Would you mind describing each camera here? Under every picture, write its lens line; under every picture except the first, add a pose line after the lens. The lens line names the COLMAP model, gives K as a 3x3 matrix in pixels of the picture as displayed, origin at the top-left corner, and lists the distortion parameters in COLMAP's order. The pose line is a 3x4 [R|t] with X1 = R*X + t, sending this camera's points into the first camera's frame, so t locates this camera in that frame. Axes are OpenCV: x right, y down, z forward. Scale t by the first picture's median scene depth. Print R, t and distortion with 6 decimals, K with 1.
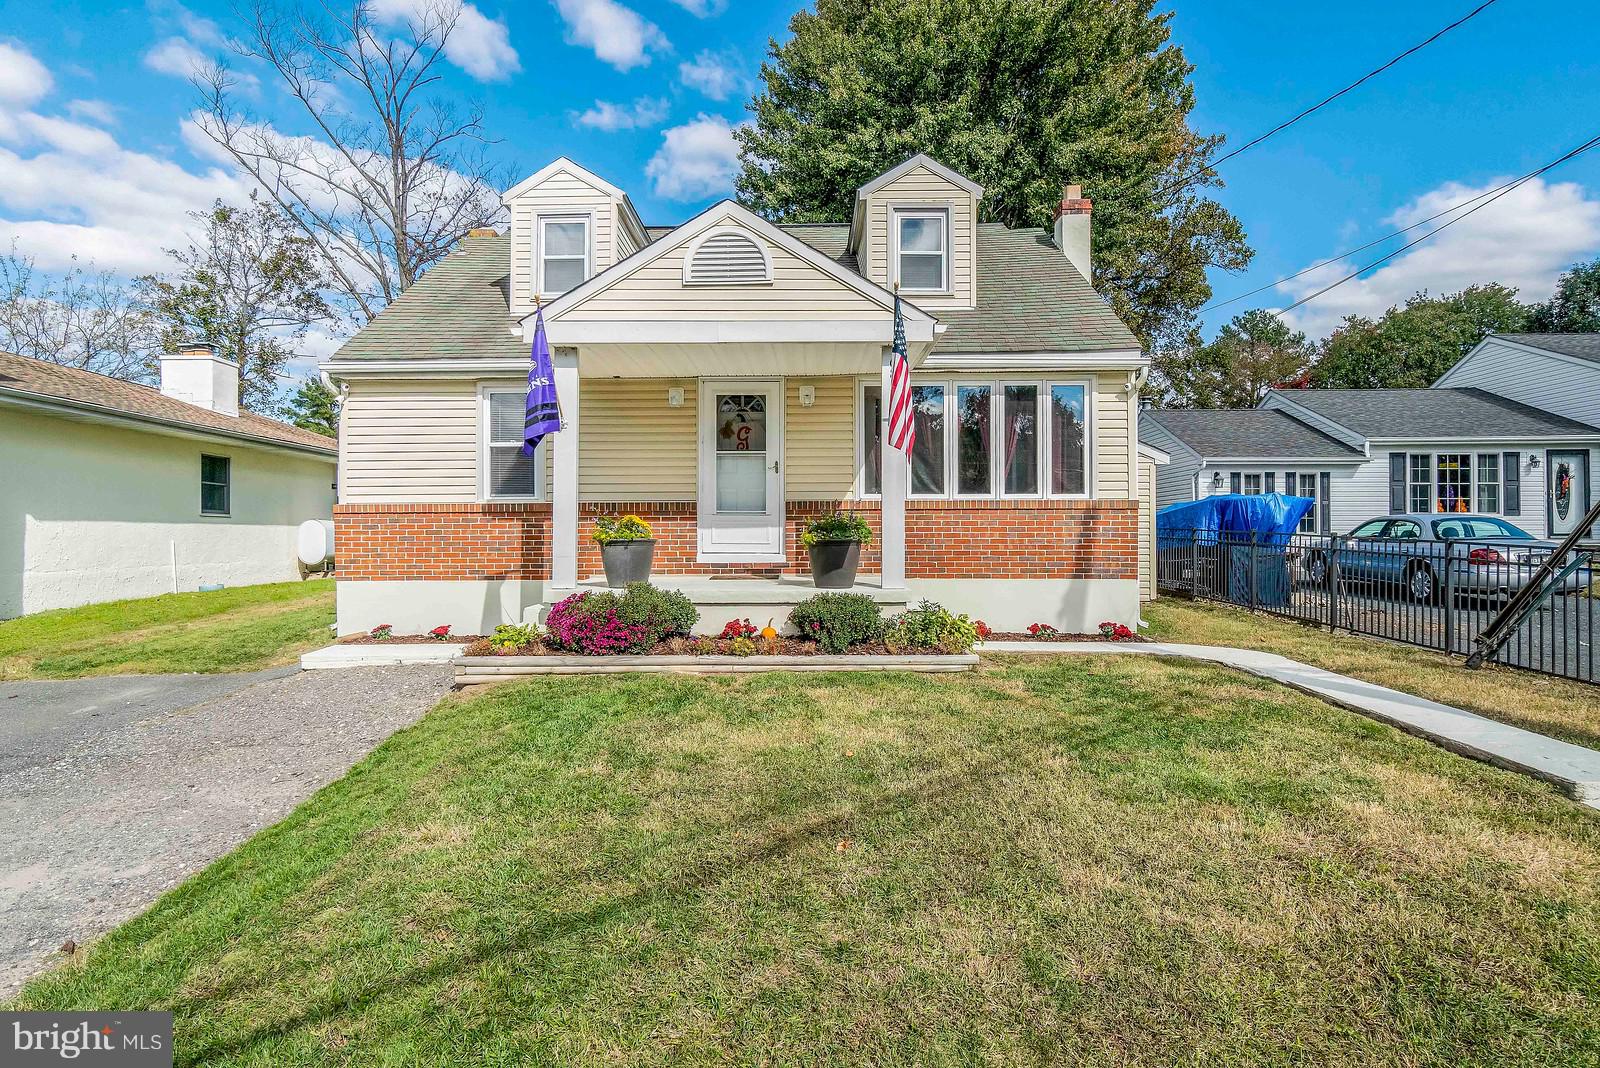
lens RADIAL K [[863.5, 0, 801.5], [0, 863.5, 530.4], [0, 0, 1]] dist [0.006734, 0.001003]
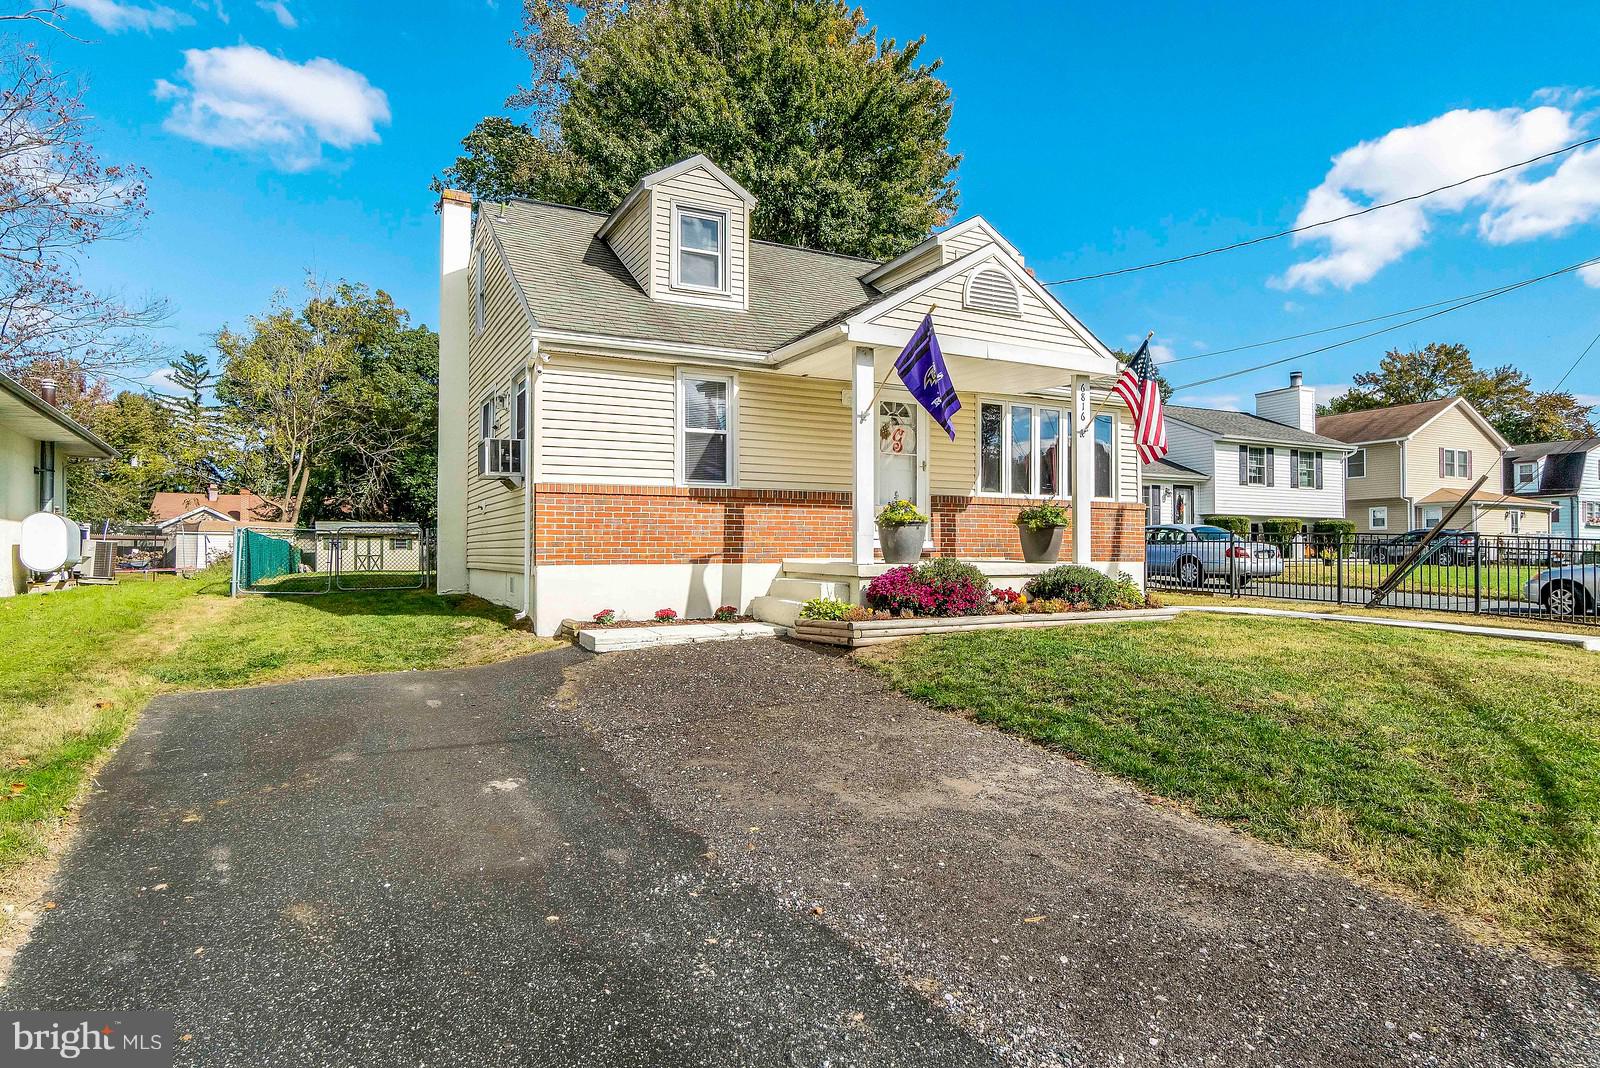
lens RADIAL K [[941.1, 0, 812.1], [0, 941.1, 571.5], [0, 0, 1]] dist [-0.000407, -0.000937]
pose [[0.873787, -0.006326, 0.486268, -0.776513], [-0.004700, 0.999759, 0.021451, 0.042142], [-0.486287, -0.021029, 0.873546, -0.030234]]
